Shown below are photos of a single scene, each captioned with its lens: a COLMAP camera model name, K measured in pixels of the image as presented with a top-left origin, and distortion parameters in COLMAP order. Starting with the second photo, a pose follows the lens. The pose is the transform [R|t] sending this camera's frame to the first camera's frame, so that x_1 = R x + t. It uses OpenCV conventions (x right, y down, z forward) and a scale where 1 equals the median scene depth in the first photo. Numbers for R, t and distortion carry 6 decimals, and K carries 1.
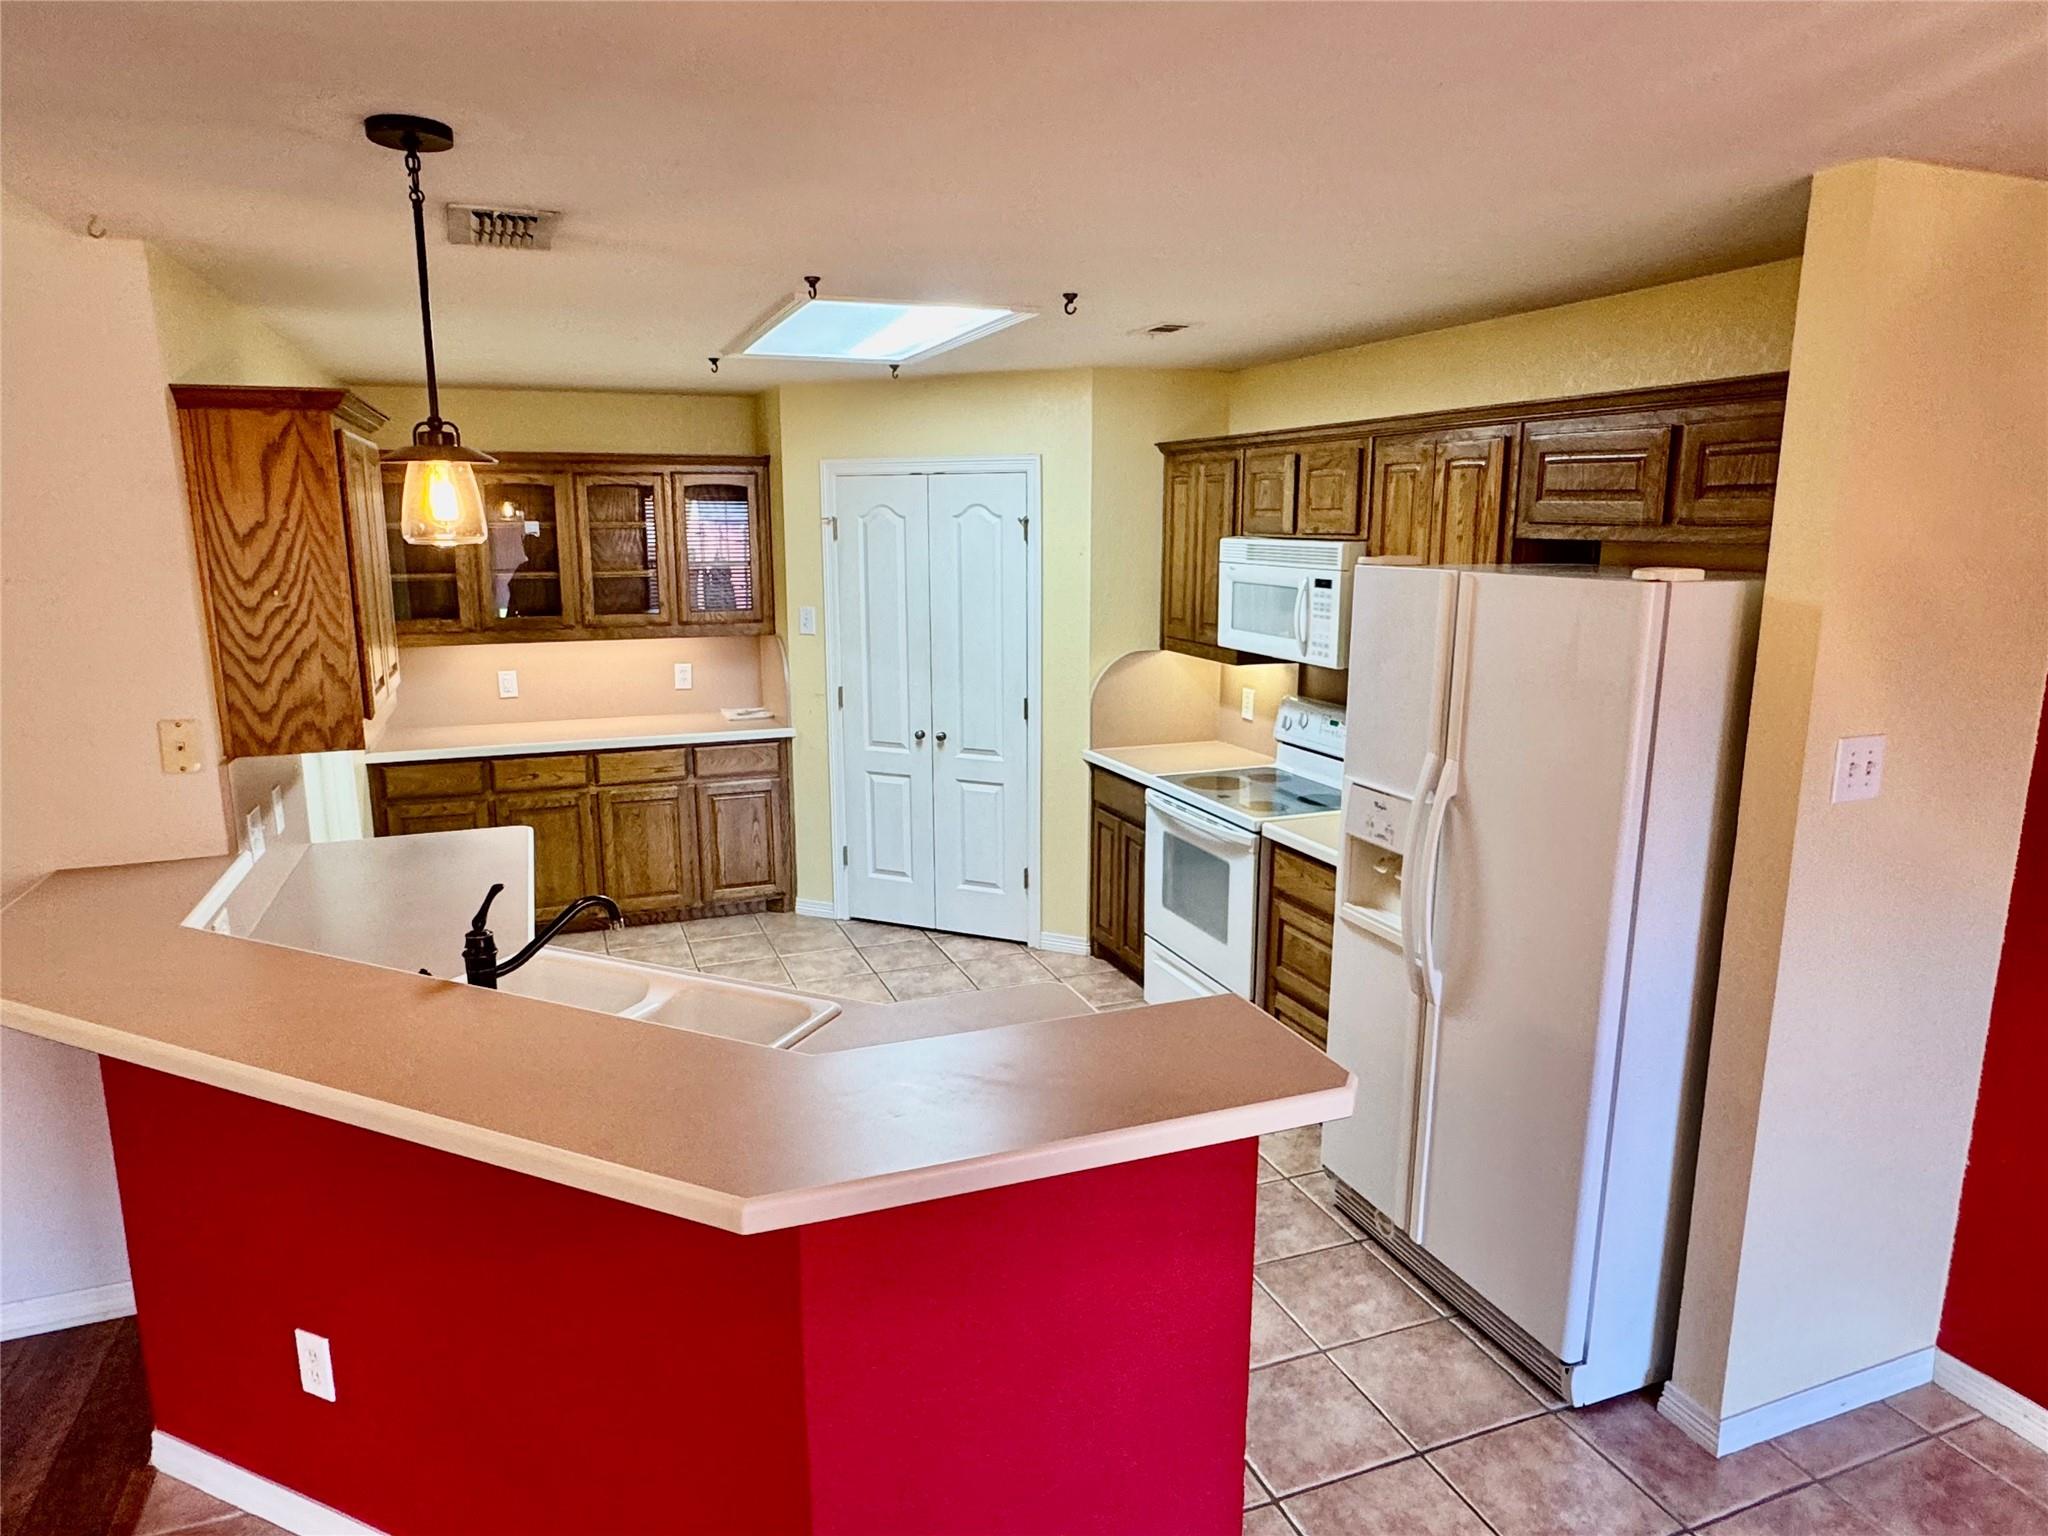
lens RADIAL K [[1265.2, 0, 1026.4], [0, 1265.2, 773.0], [0, 0, 1]] dist [0.000775, -0.001243]
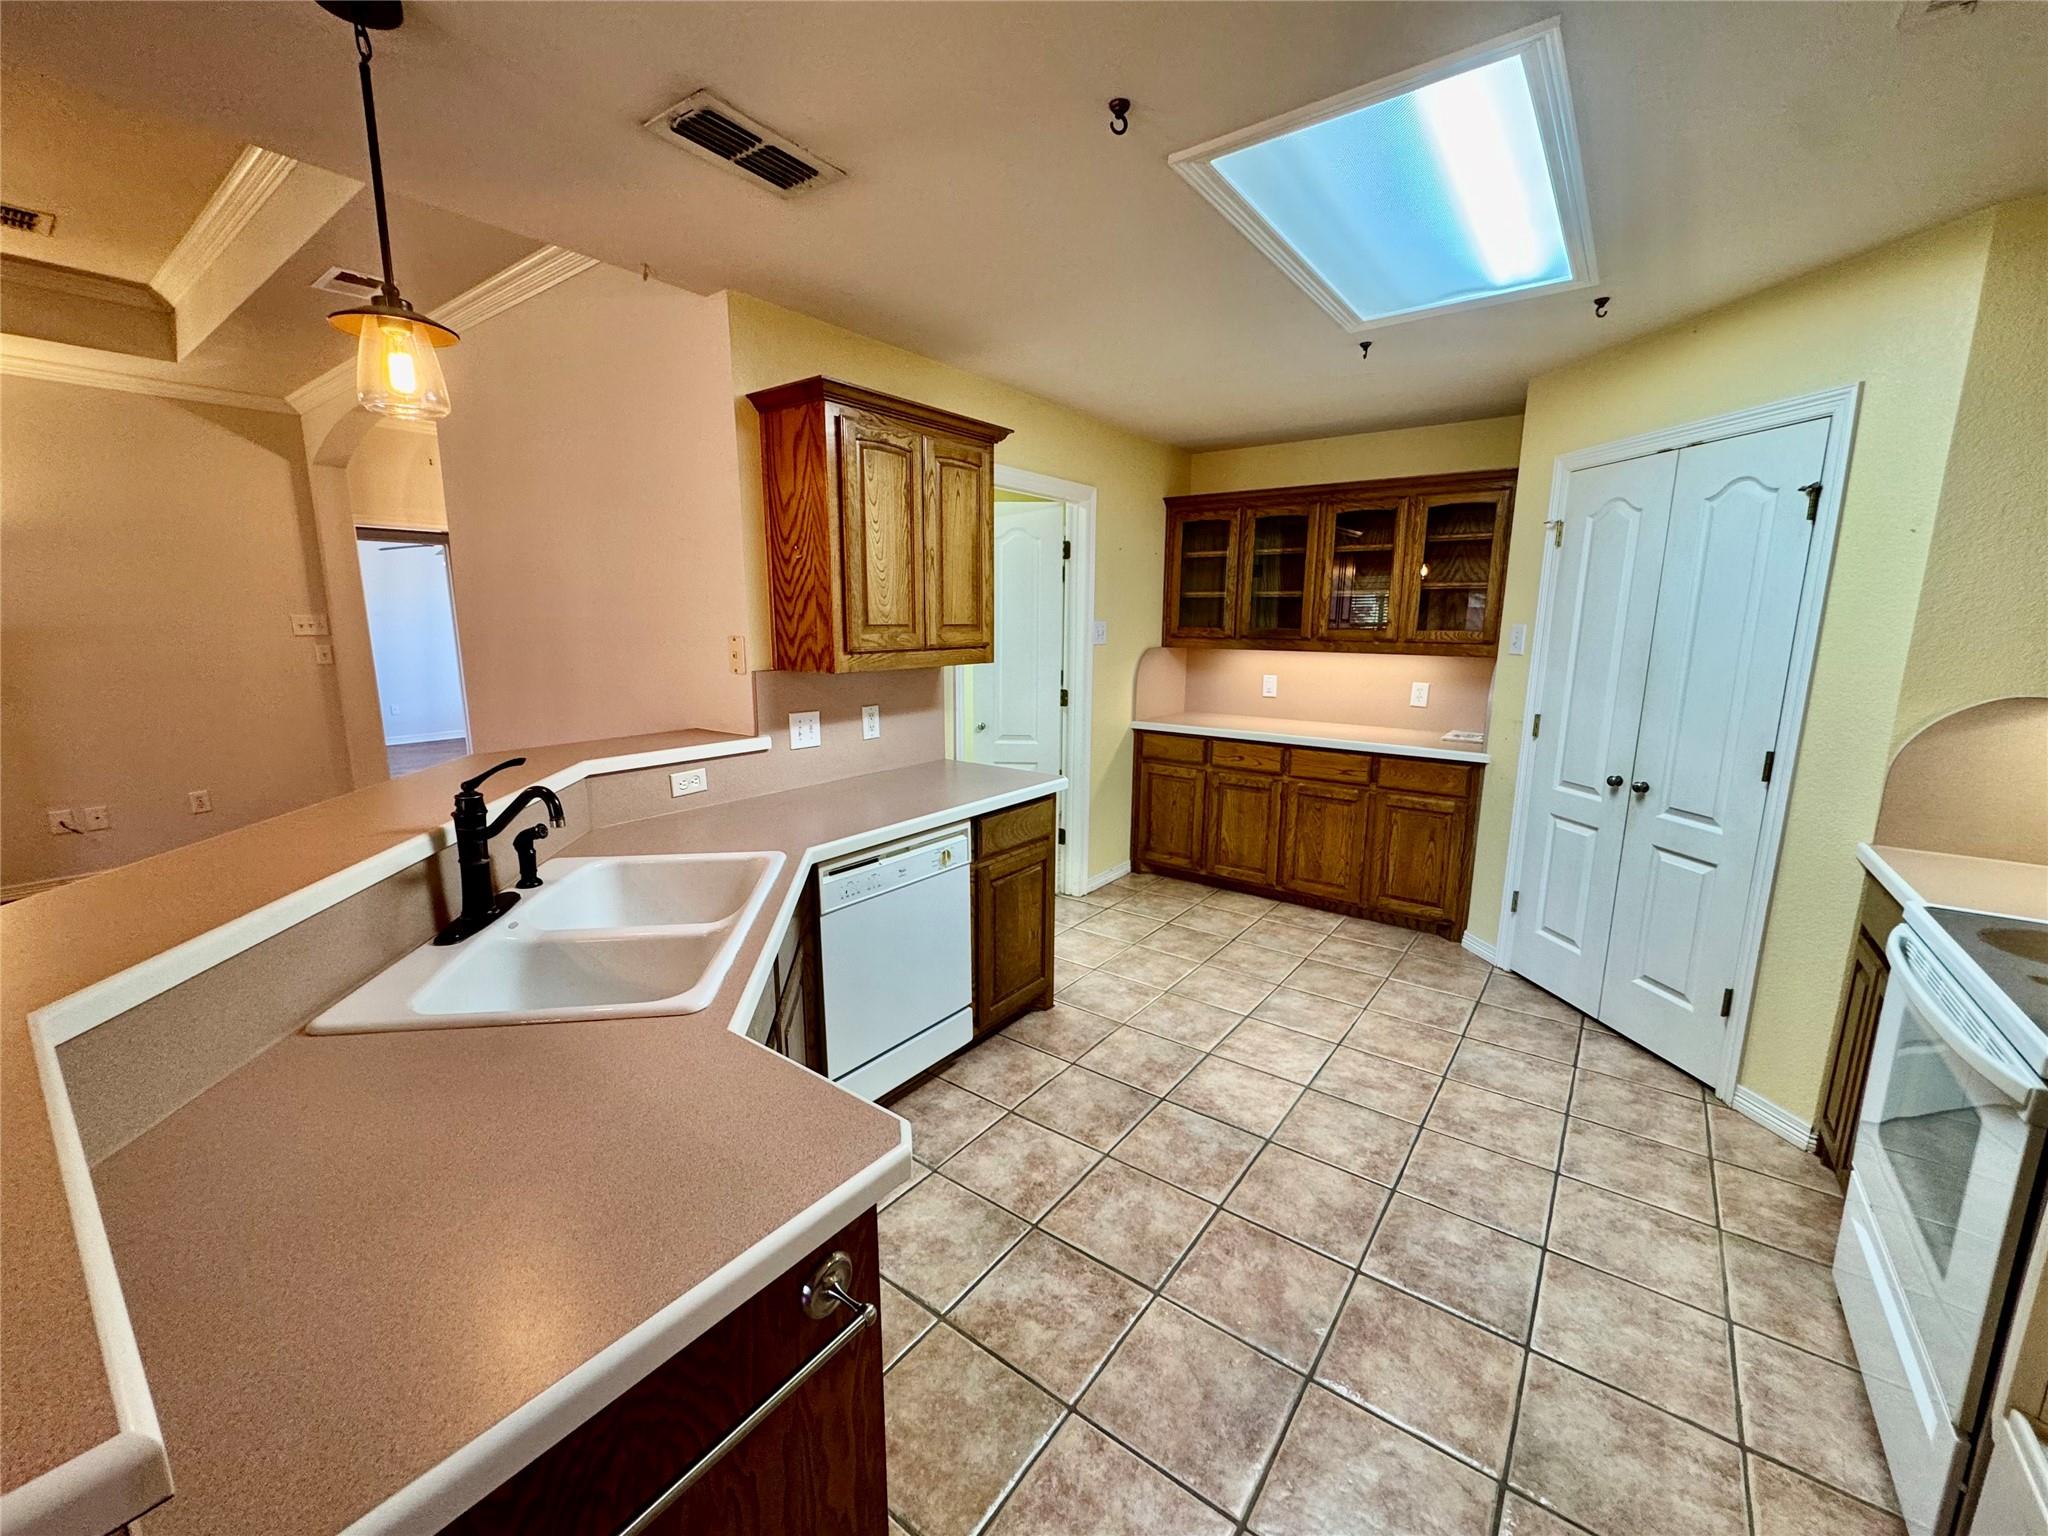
lens RADIAL K [[824.2, 0, 1020.8], [0, 824.2, 767.4], [0, 0, 1]] dist [-0.002680, -0.000335]
pose [[0.524623, 0.159195, -0.836318, 0.155745], [-0.175729, 0.981455, 0.076587, -0.012205], [0.833001, 0.106787, 0.542869, 0.398095]]
